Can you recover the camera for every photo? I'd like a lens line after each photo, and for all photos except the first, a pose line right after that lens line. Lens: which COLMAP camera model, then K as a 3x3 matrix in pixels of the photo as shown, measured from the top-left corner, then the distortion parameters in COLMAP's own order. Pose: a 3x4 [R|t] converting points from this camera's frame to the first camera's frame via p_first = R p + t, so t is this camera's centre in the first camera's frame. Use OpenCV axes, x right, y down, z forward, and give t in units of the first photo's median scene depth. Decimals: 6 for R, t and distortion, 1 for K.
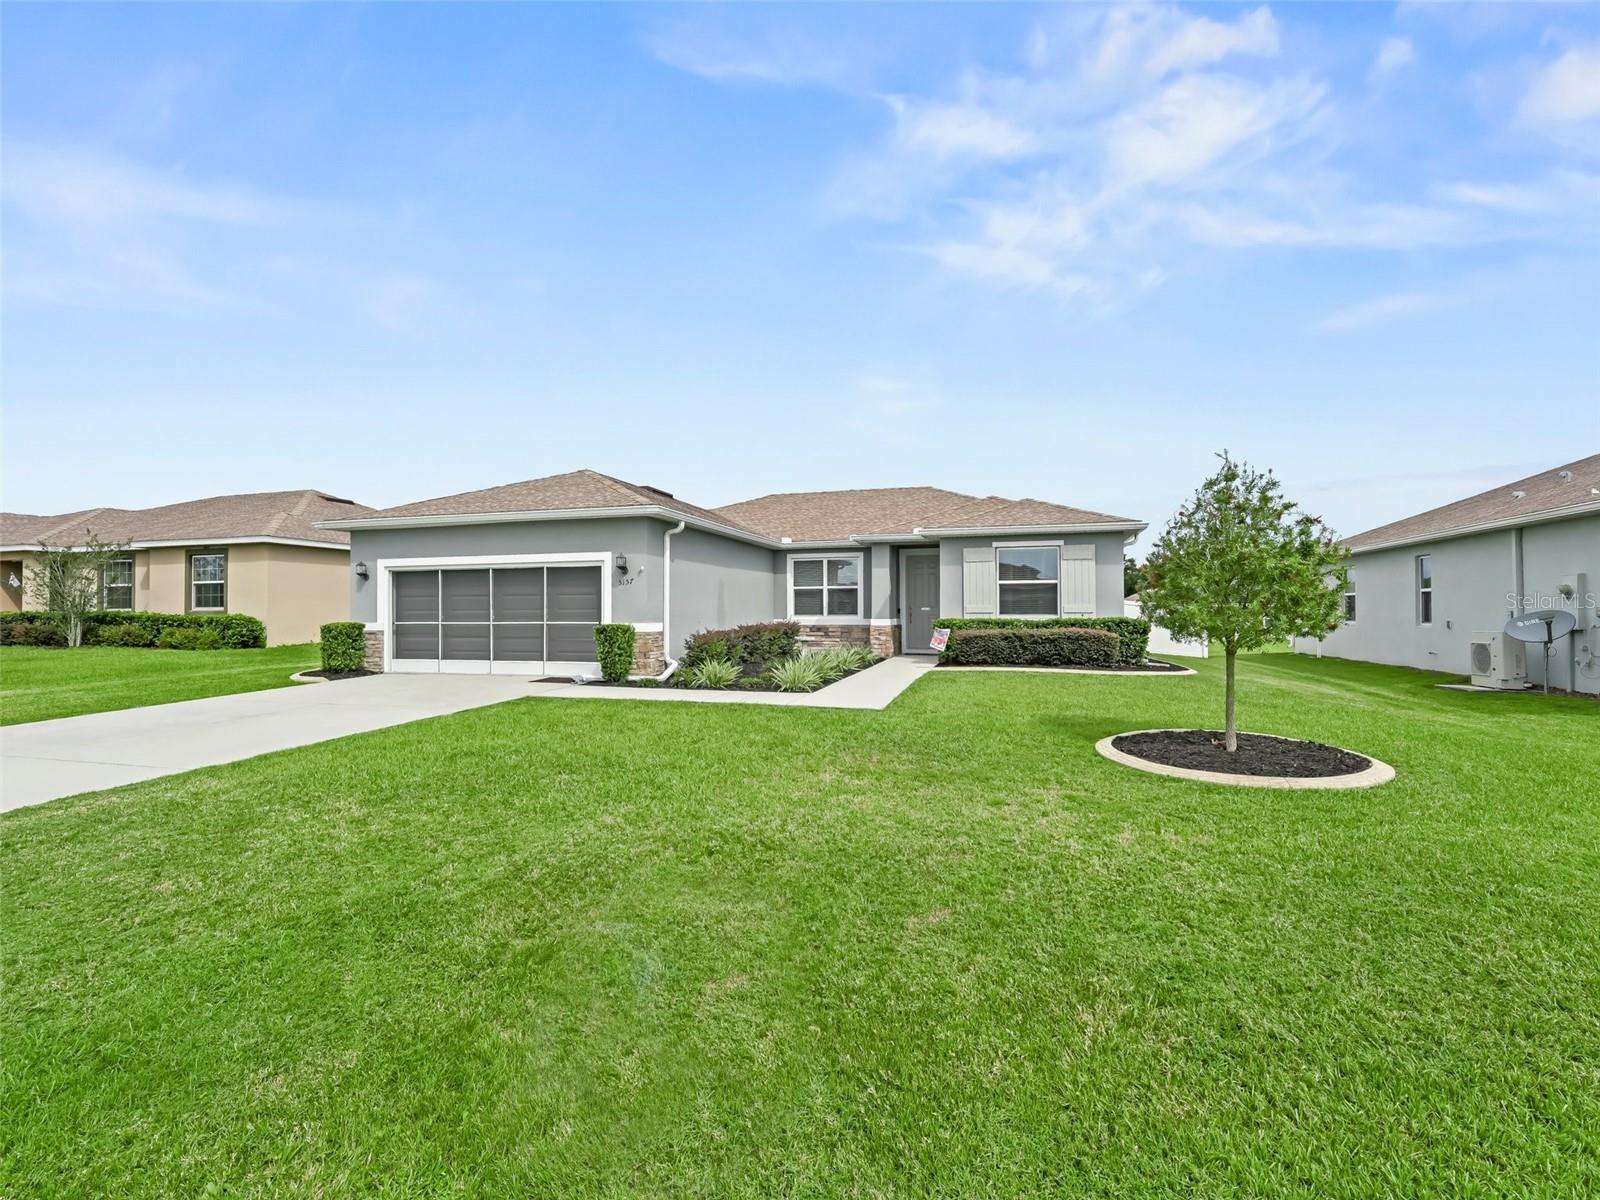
lens RADIAL K [[684.7, 0, 800.0], [0, 684.7, 600.0], [0, 0, 1]] dist [0.000888, 0.000060]
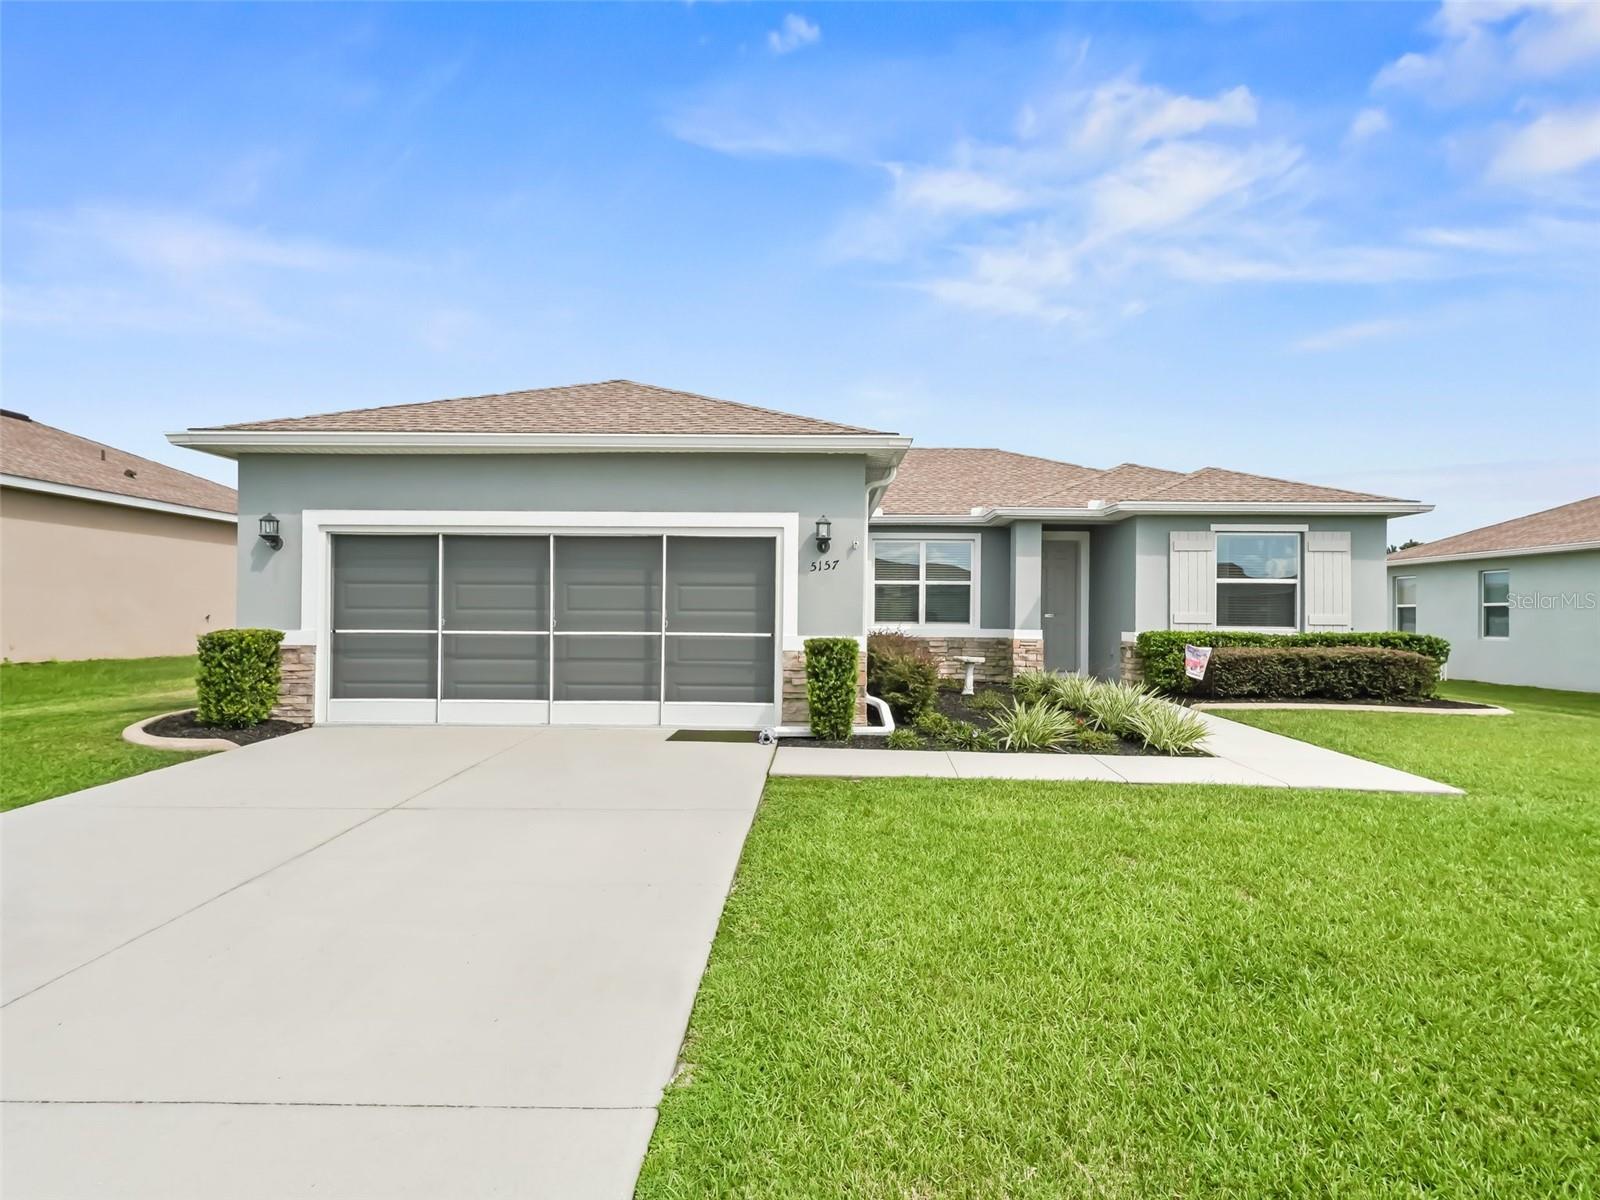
lens RADIAL K [[848.7, 0, 800.0], [0, 848.7, 600.0], [0, 0, 1]] dist [0.000981, -0.000282]
pose [[0.968901, 0.019847, 0.246652, -0.364851], [-0.019952, 0.999799, -0.002075, 0.004193], [-0.246644, -0.002910, 0.969102, 0.250417]]
